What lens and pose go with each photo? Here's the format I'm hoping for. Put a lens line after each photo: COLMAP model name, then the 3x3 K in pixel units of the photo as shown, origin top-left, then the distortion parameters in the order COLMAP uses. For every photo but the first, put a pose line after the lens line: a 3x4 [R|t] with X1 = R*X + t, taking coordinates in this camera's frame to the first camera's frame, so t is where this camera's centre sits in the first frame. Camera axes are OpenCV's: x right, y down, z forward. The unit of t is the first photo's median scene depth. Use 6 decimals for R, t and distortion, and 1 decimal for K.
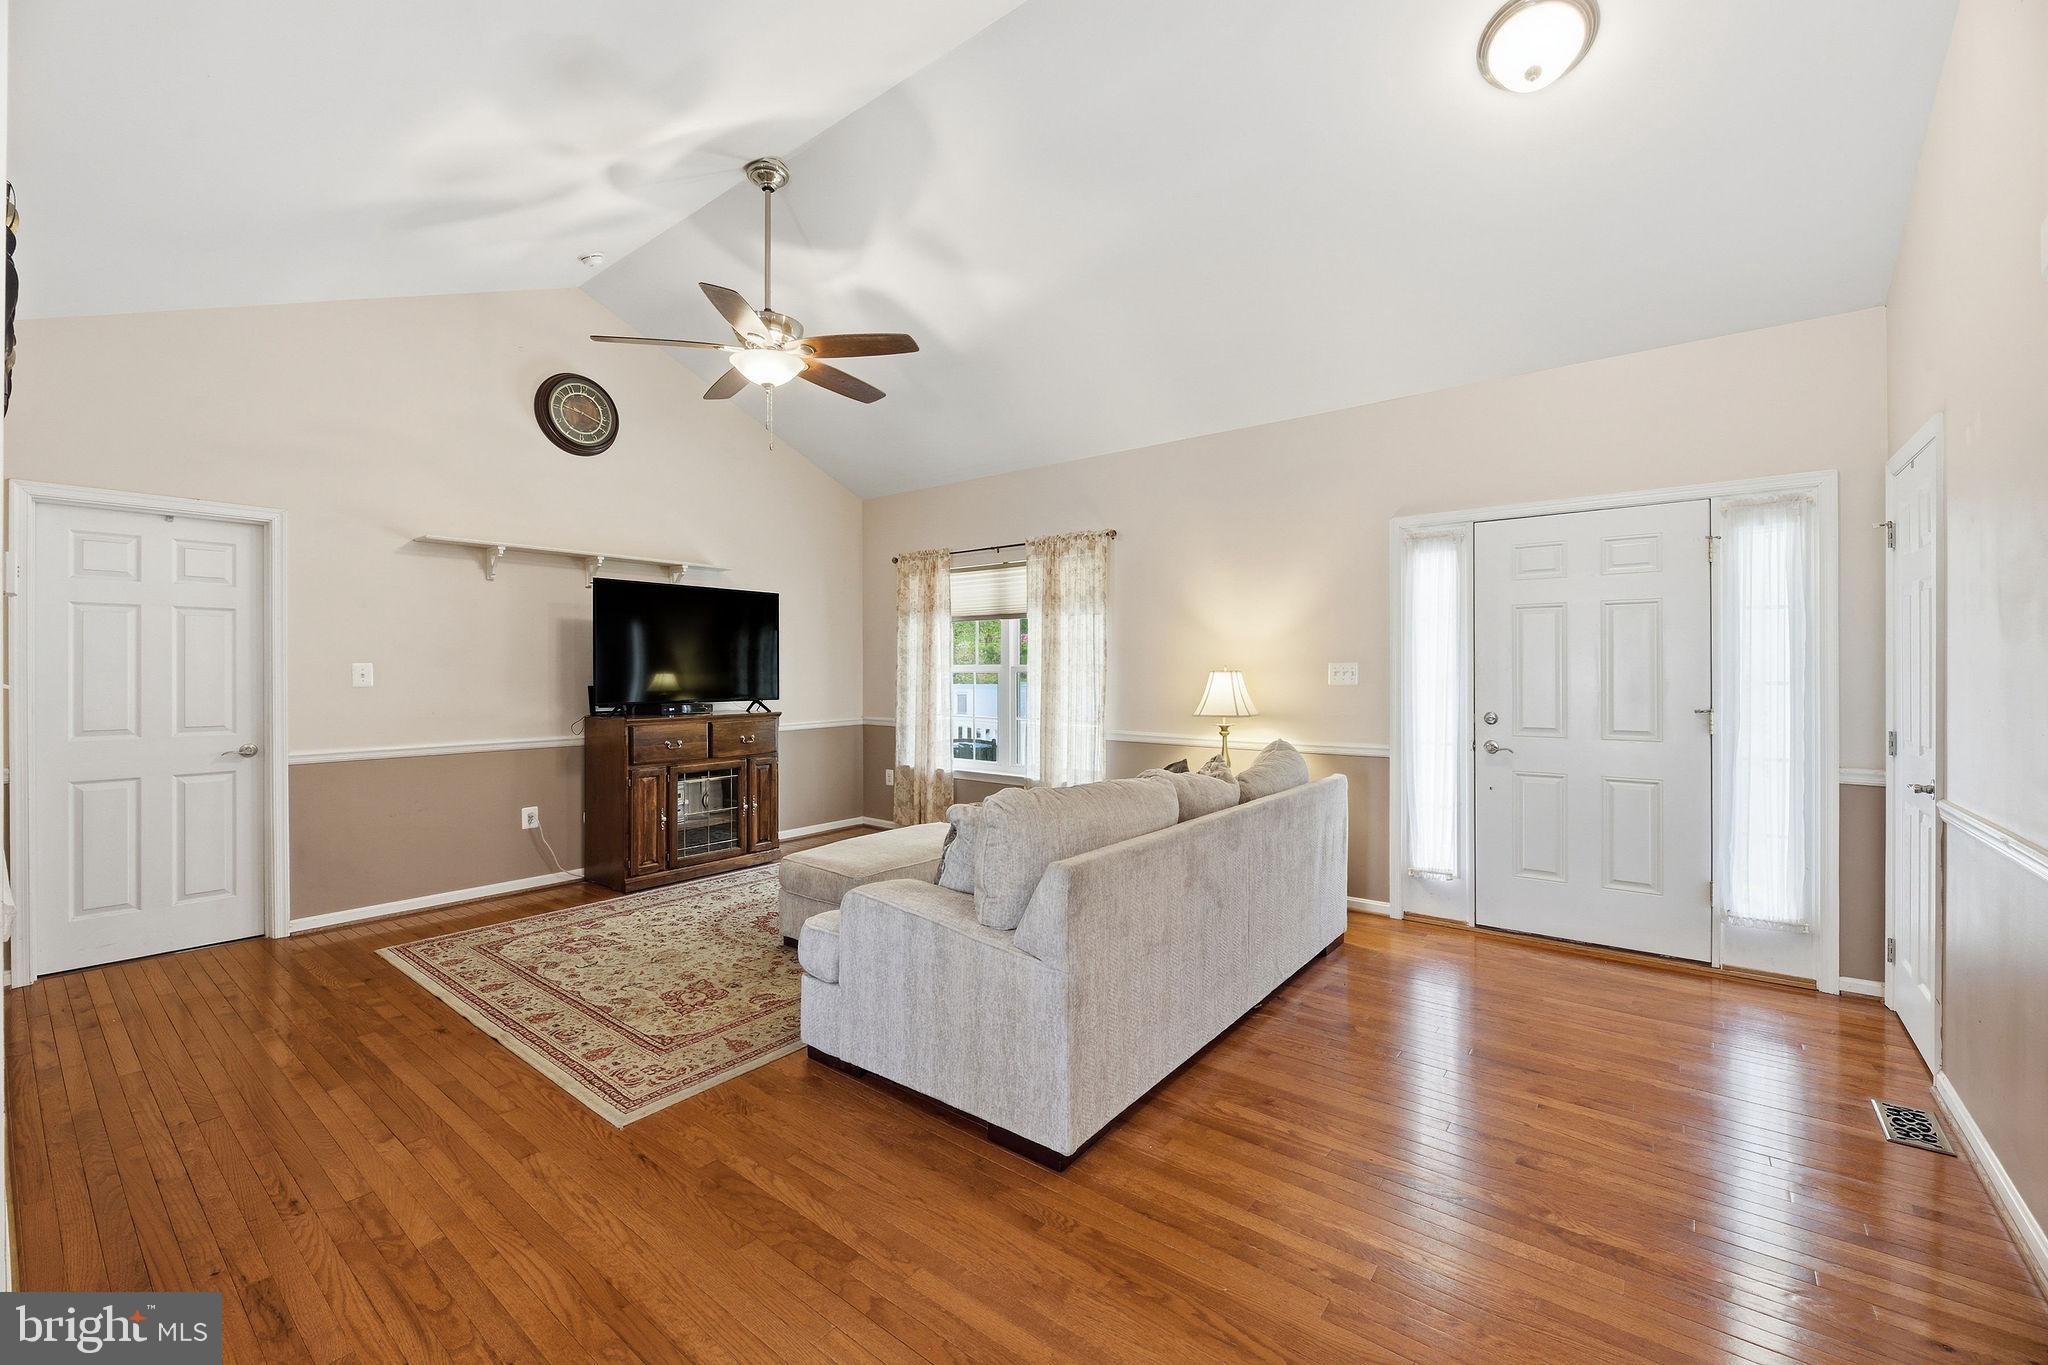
lens RADIAL K [[841.2, 0, 1016.6], [0, 841.2, 674.9], [0, 0, 1]] dist [0.001811, -0.000129]
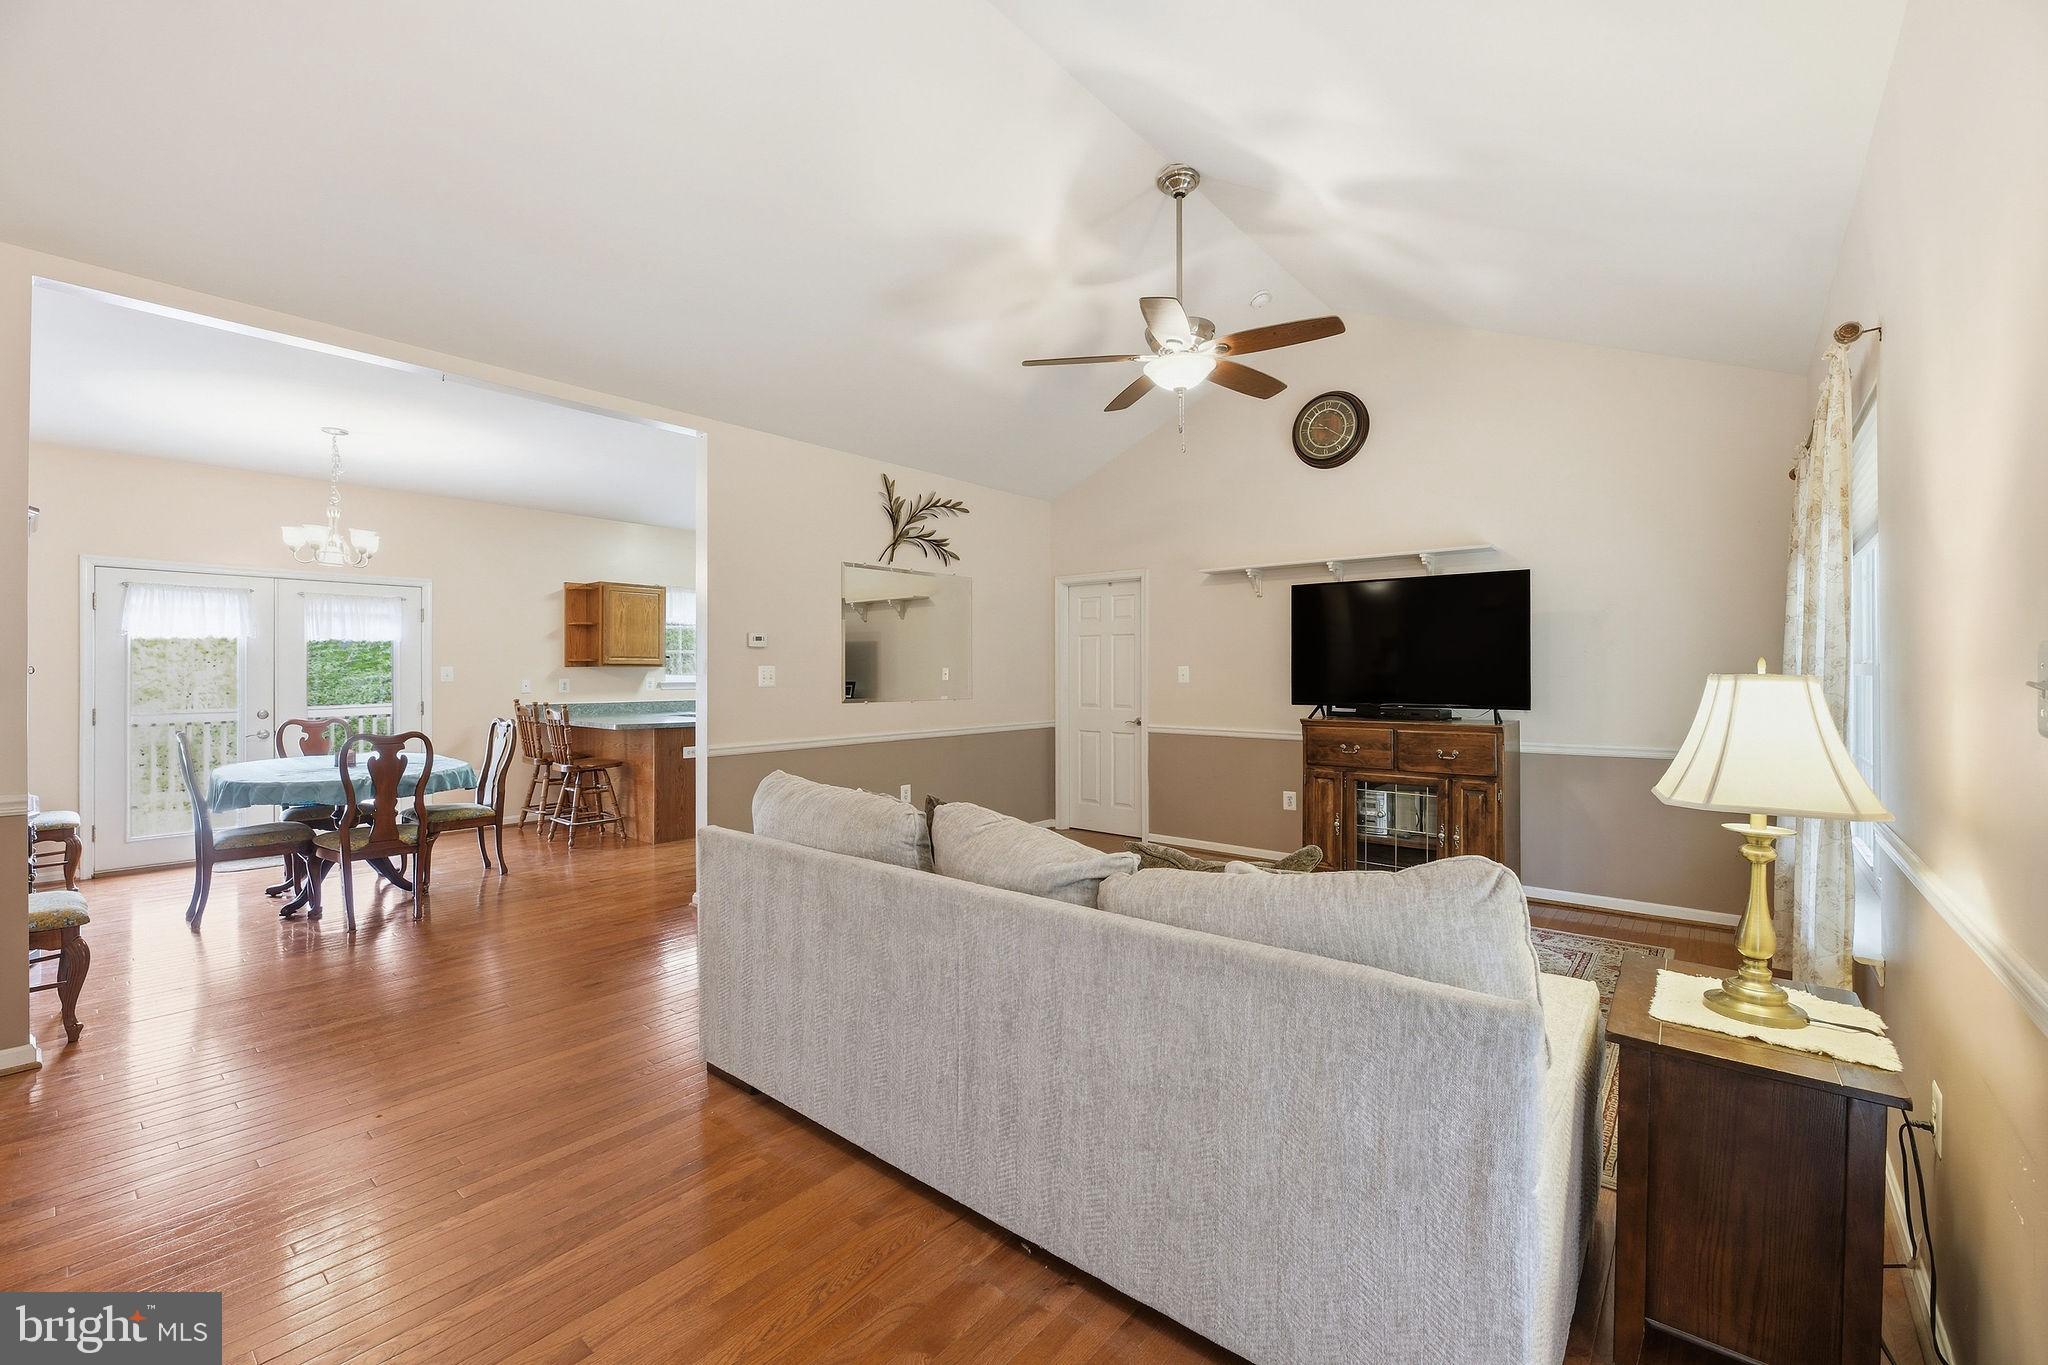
lens RADIAL K [[841.2, 0, 1016.6], [0, 841.2, 674.9], [0, 0, 1]] dist [0.001811, -0.000129]
pose [[-0.026929, 0.004529, -0.999627, 0.718996], [-0.005279, 0.999975, 0.004673, -0.005006], [0.999623, 0.005403, -0.026904, 0.831173]]
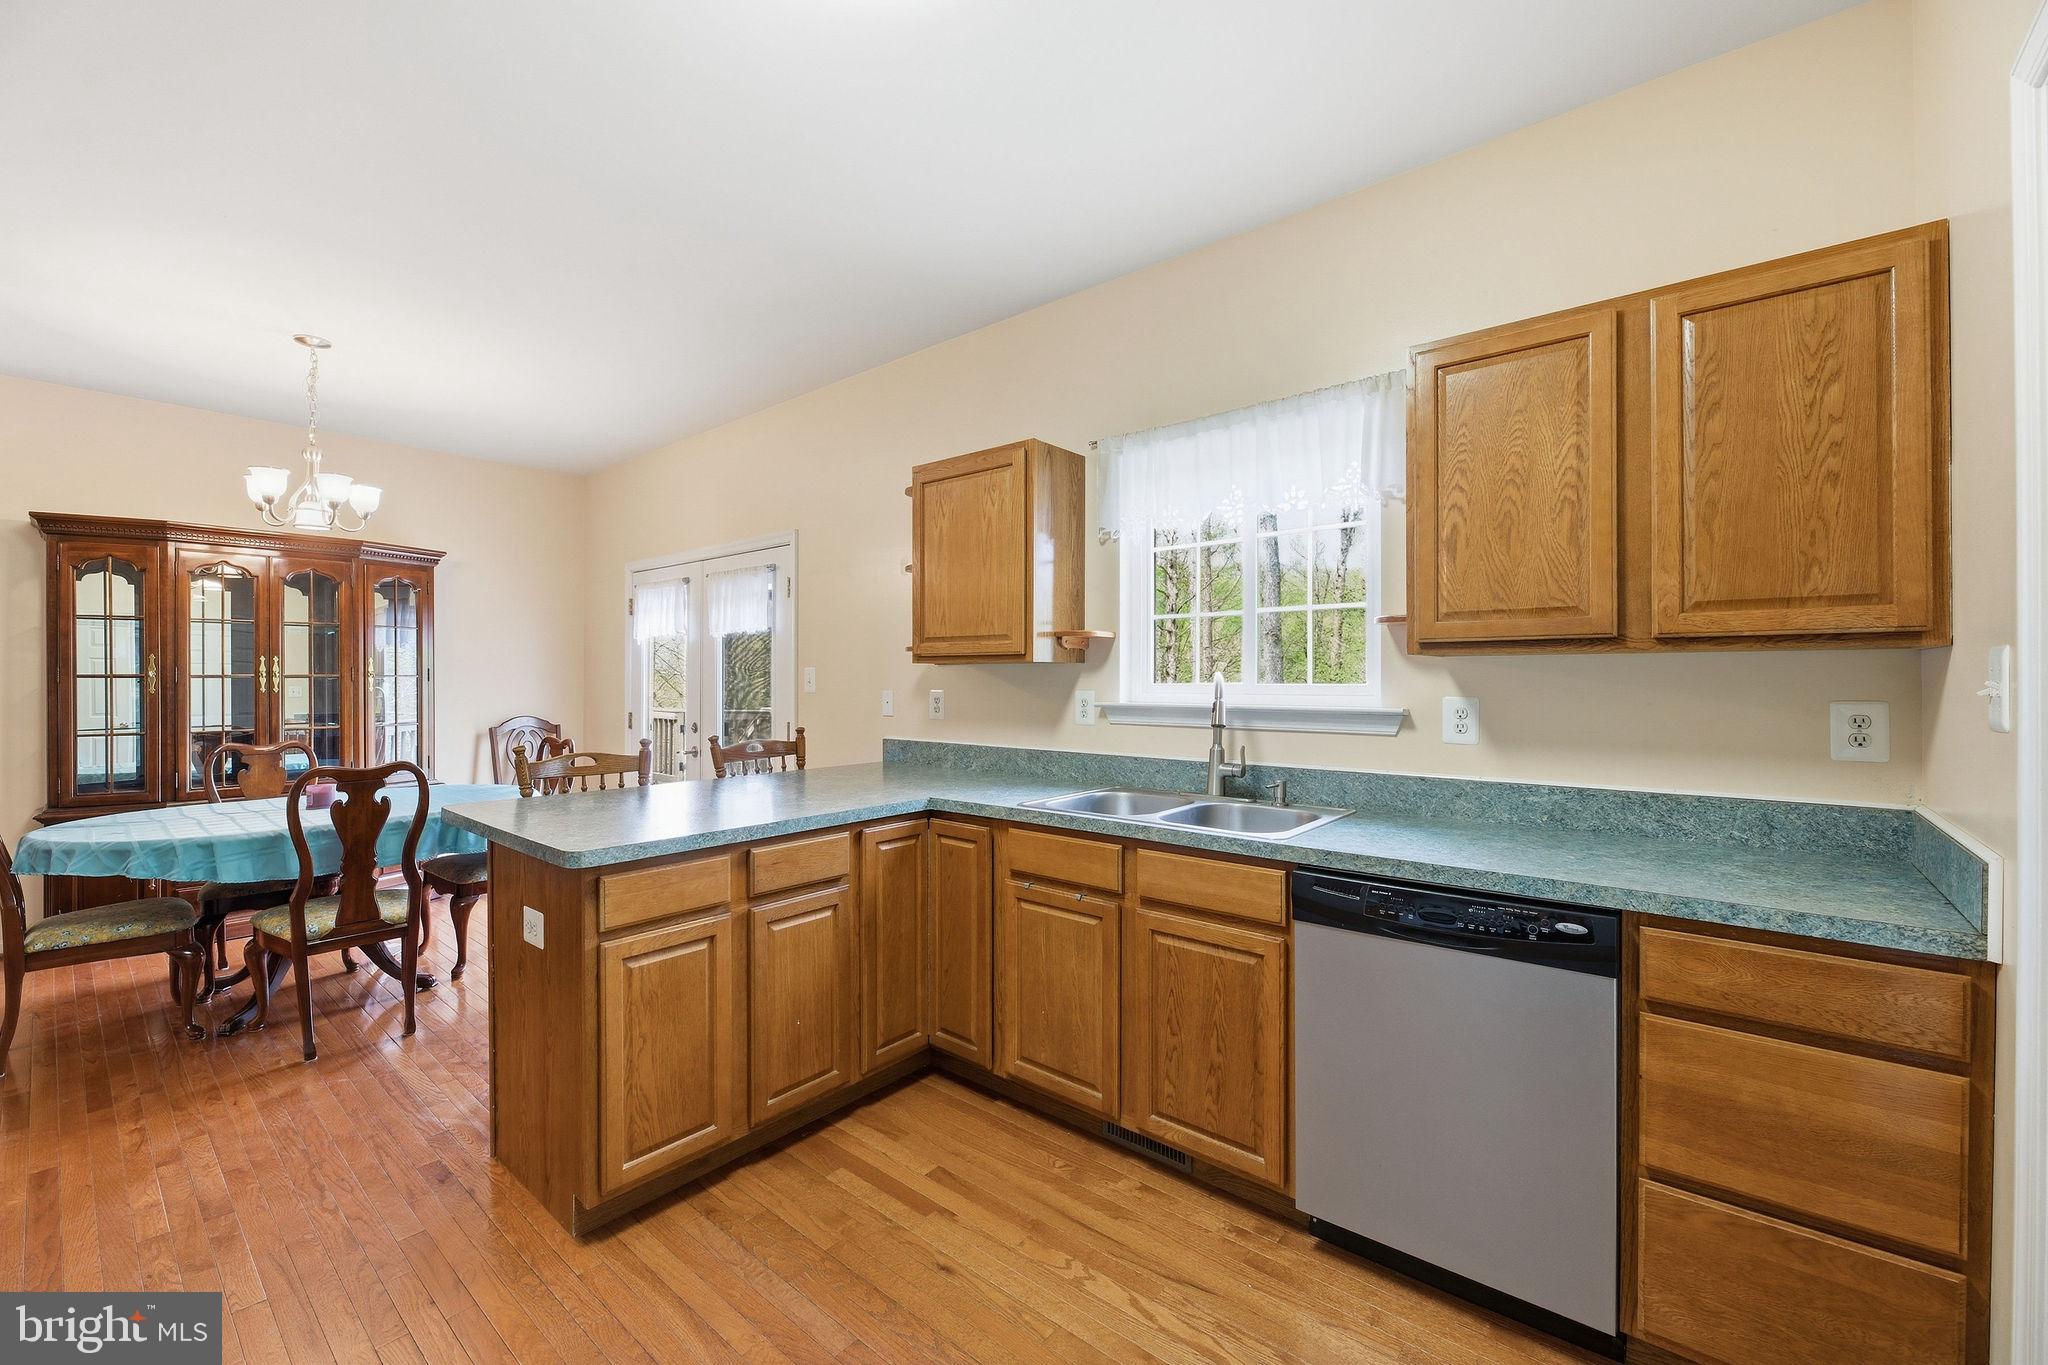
lens RADIAL K [[841.2, 0, 1016.6], [0, 841.2, 674.9], [0, 0, 1]] dist [0.001811, -0.000129]
pose [[-0.999190, -0.000176, 0.040248, -1.266427], [-0.000096, 0.999998, 0.001983, -0.000411], [-0.040248, 0.001977, -0.999188, 0.668682]]
